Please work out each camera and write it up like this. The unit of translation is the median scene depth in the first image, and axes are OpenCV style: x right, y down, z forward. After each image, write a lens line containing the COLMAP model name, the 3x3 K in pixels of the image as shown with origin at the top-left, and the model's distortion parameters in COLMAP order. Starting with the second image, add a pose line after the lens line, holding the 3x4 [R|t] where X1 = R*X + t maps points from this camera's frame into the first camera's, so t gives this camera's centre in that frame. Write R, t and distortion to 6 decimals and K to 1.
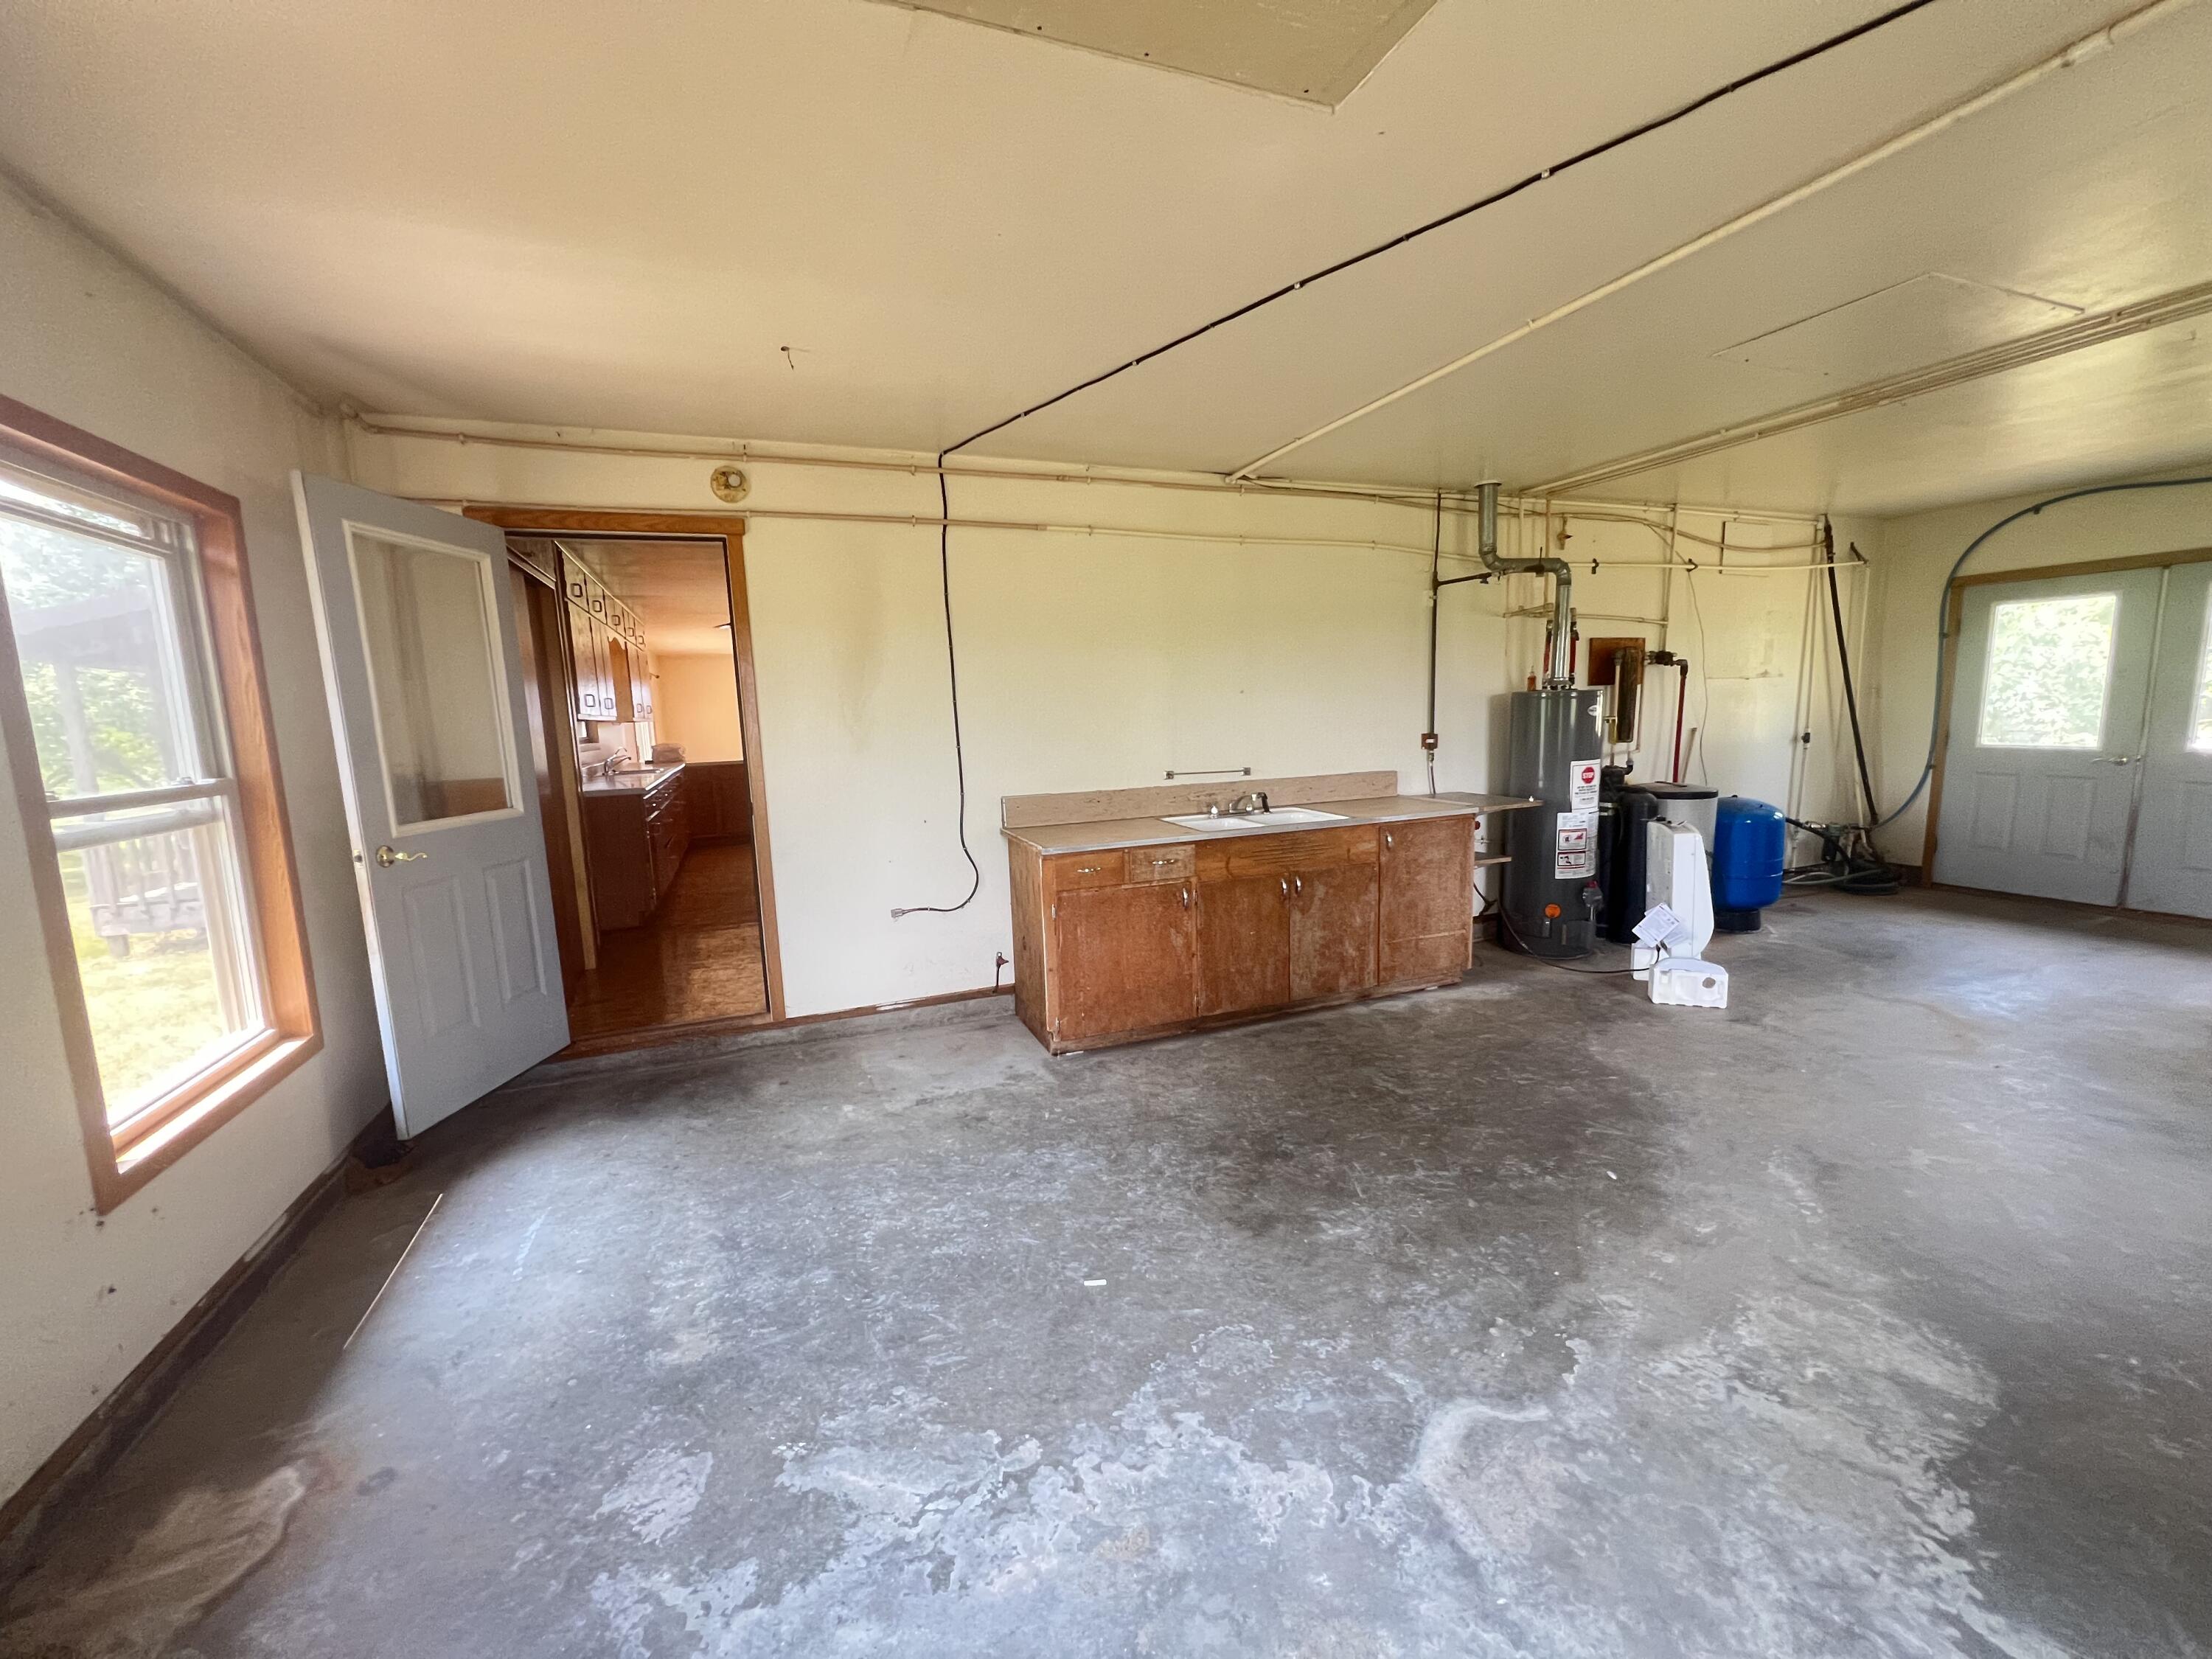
lens RADIAL K [[888.3, 0, 1104.0], [0, 888.3, 833.0], [0, 0, 1]] dist [-0.002109, 0.000923]
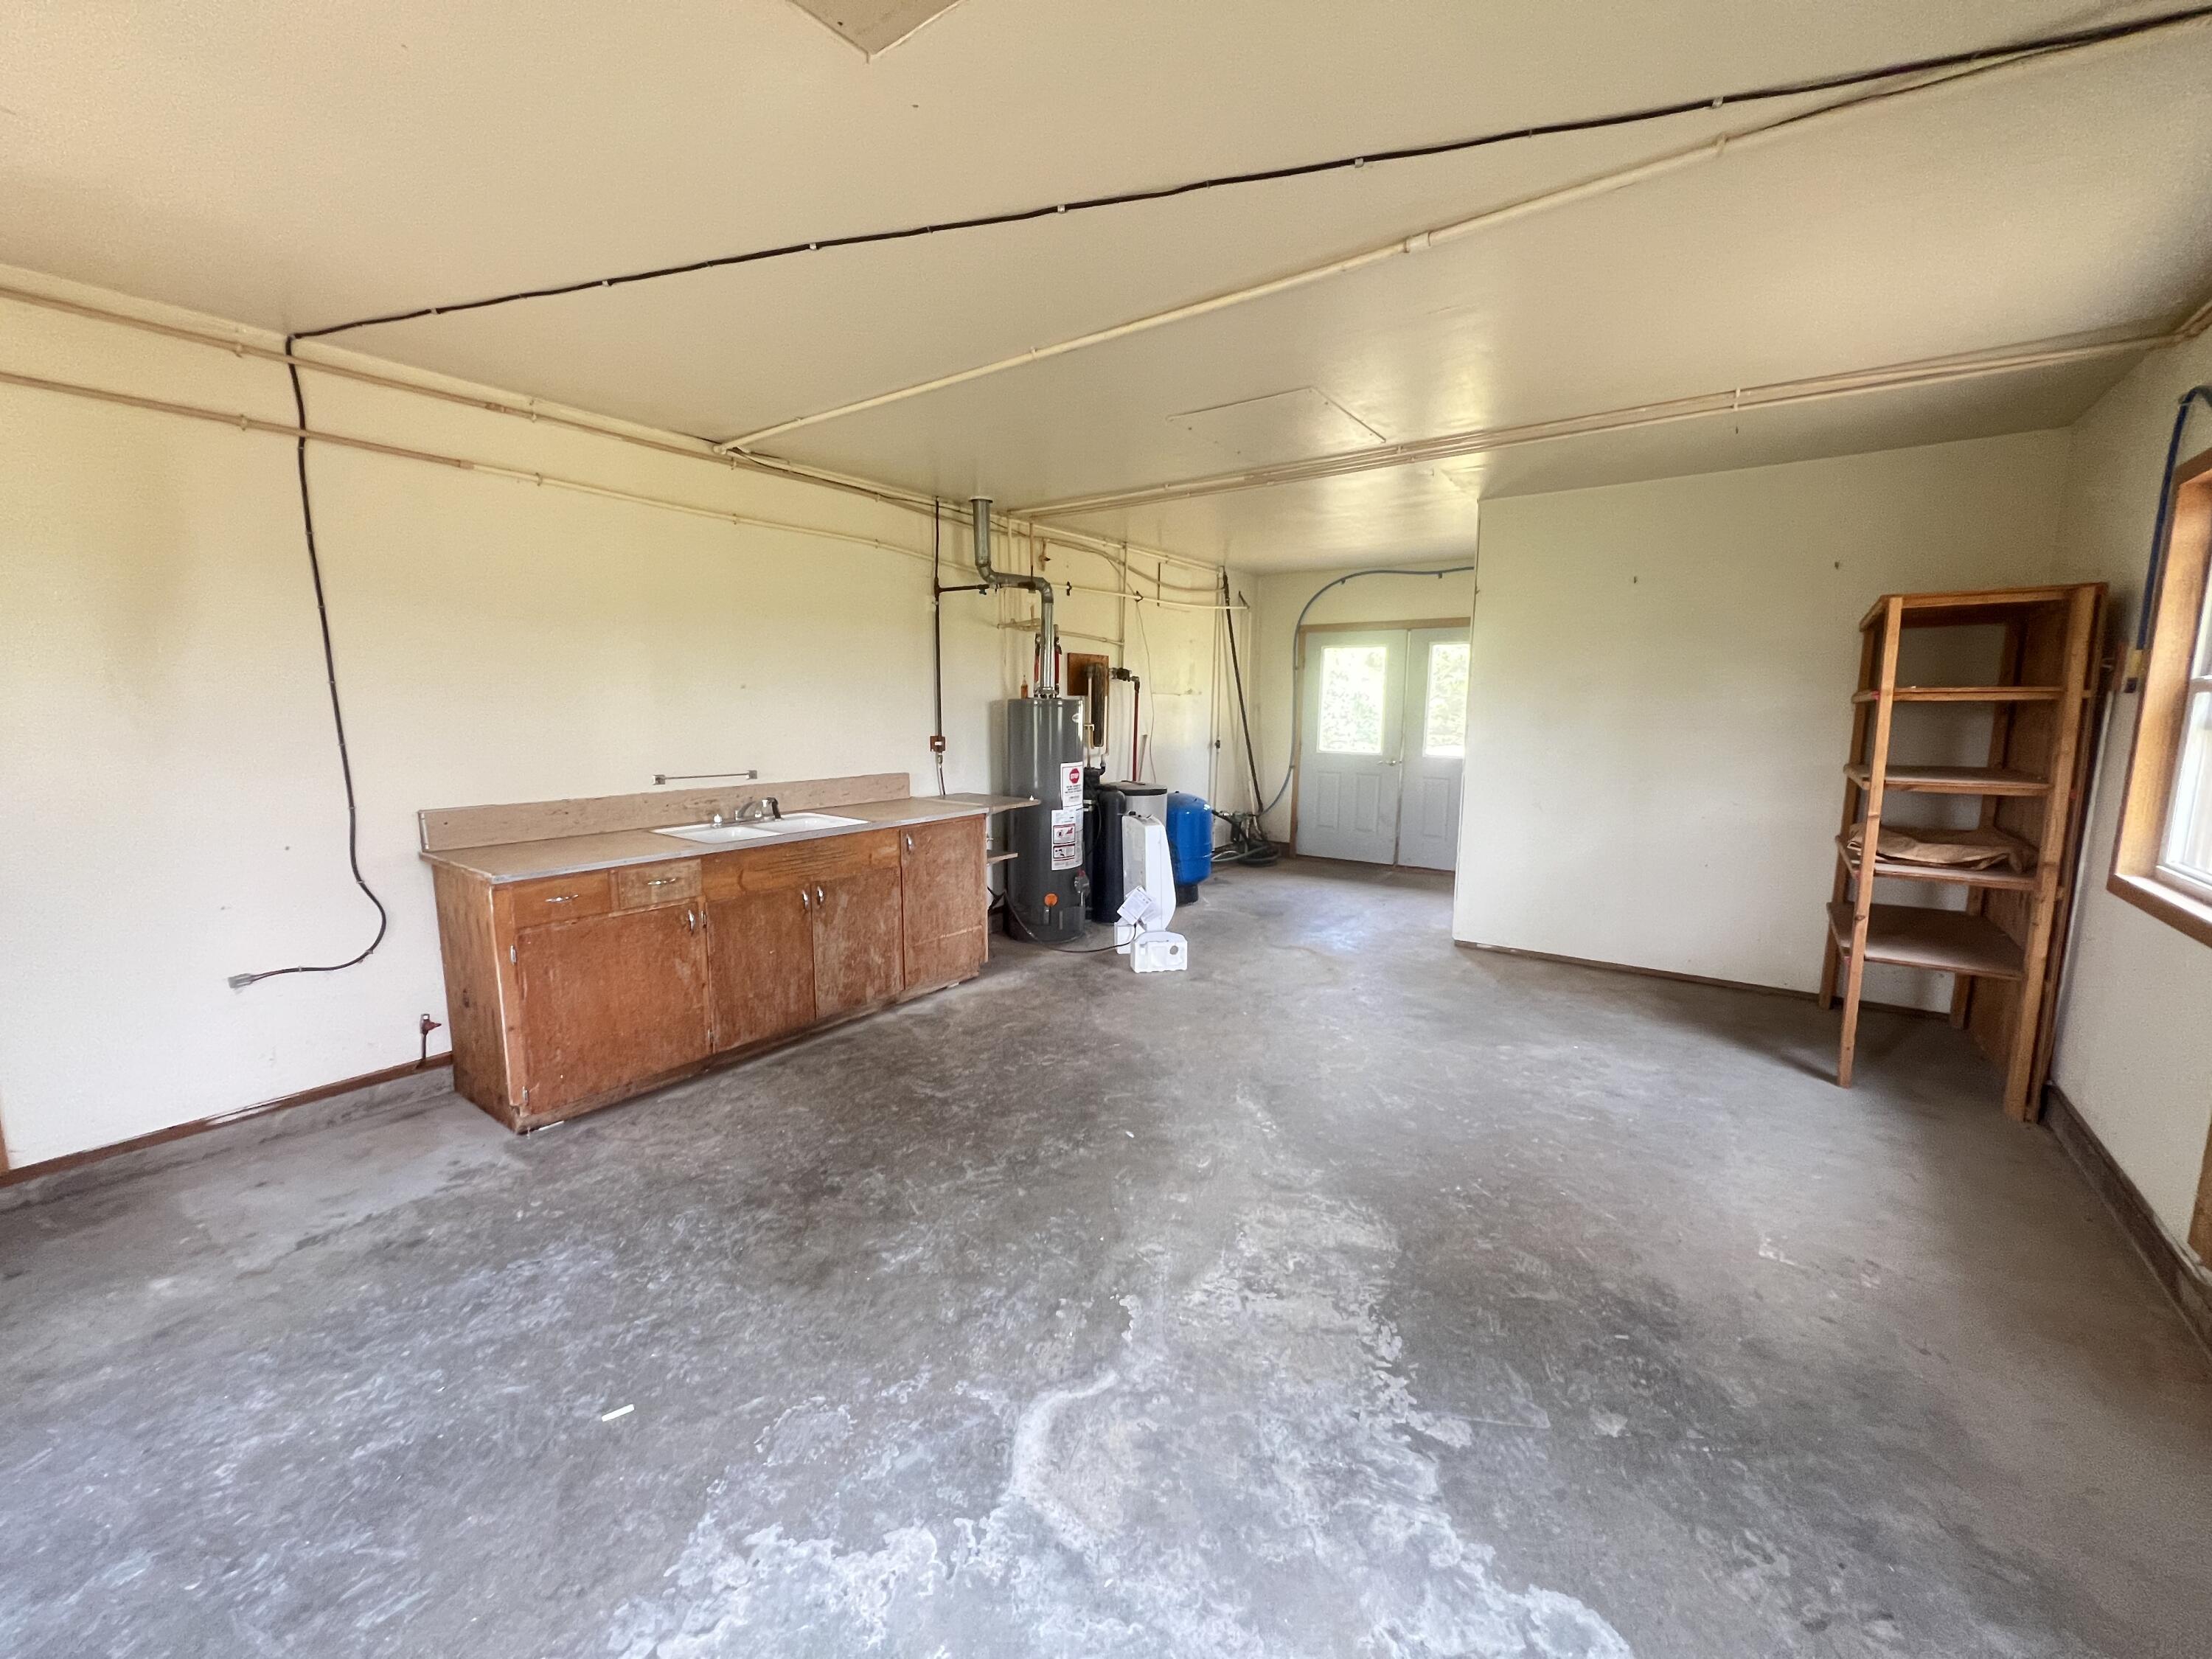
lens RADIAL K [[888.3, 0, 1103.3], [0, 888.3, 833.3], [0, 0, 1]] dist [-0.002109, 0.000923]
pose [[0.845507, -0.041937, 0.532314, -0.035132], [0.041817, 0.999050, 0.012287, -0.008717], [-0.532324, 0.011871, 0.846458, 0.062015]]
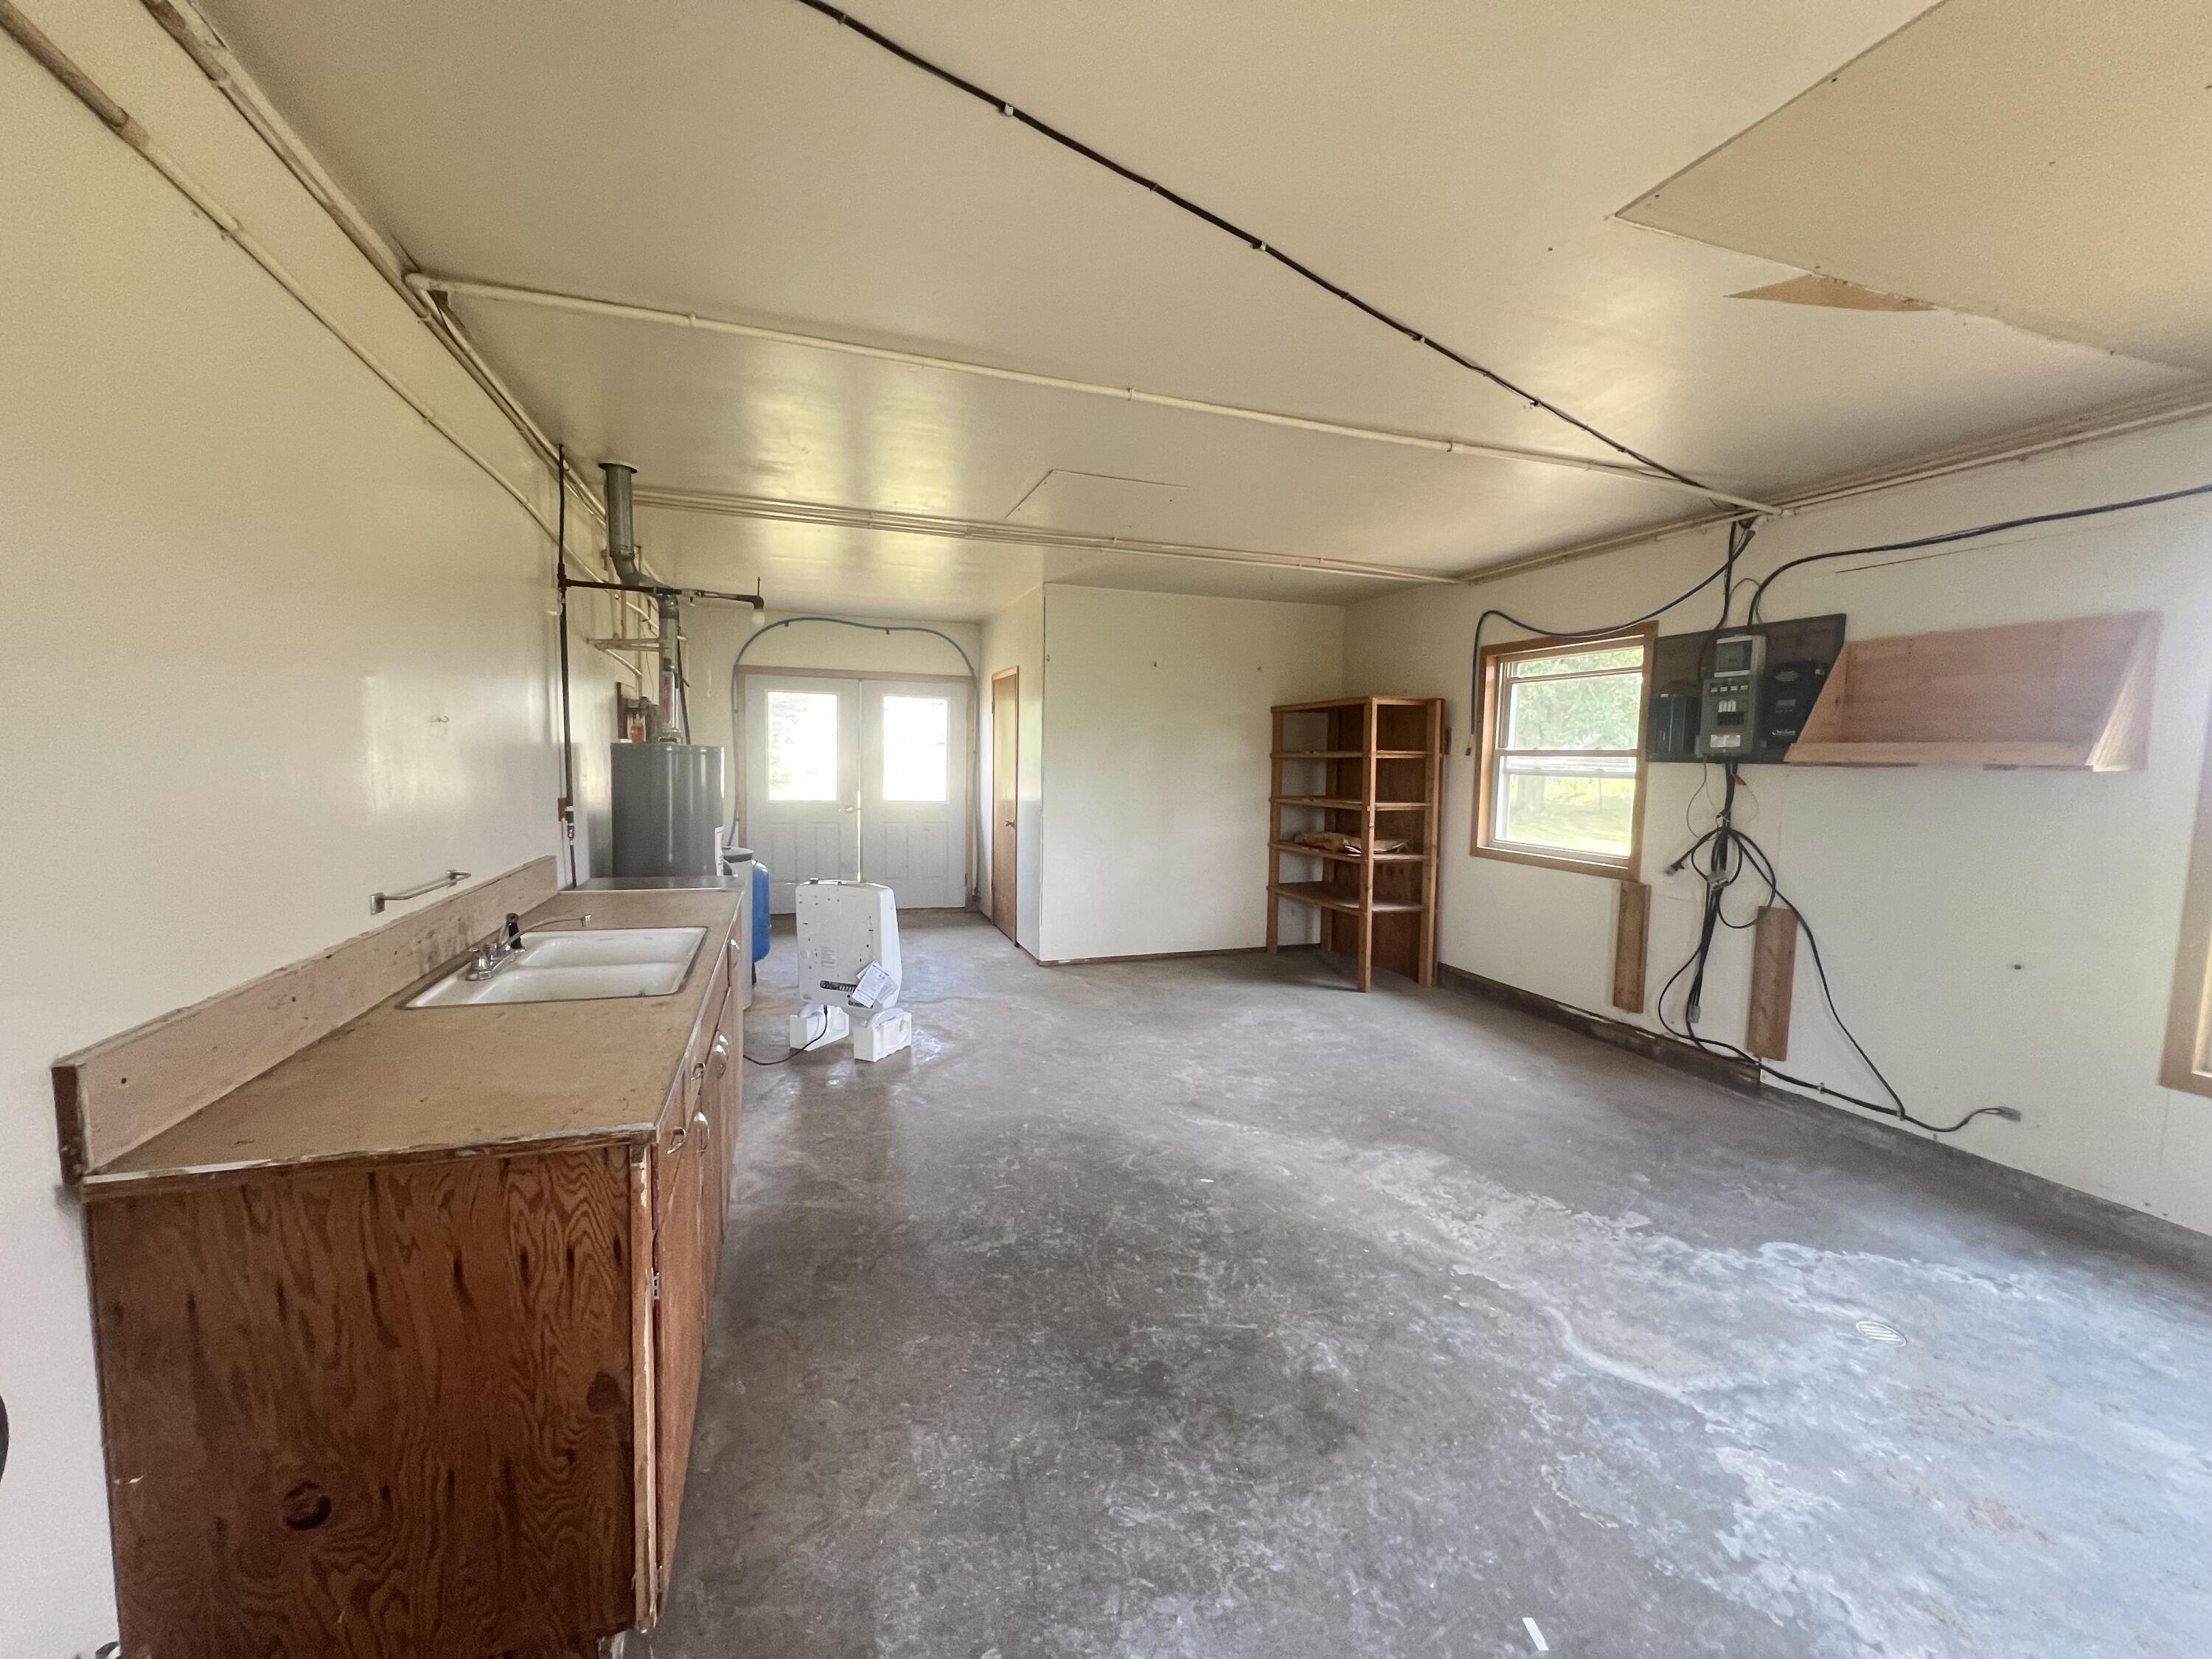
lens RADIAL K [[888.3, 0, 1104.7], [0, 888.3, 832.2], [0, 0, 1]] dist [-0.002109, 0.000923]
pose [[0.043743, -0.052735, 0.997650, -0.521029], [0.118737, 0.991802, 0.047219, -0.120956], [-0.991962, 0.116393, 0.049646, 0.978103]]
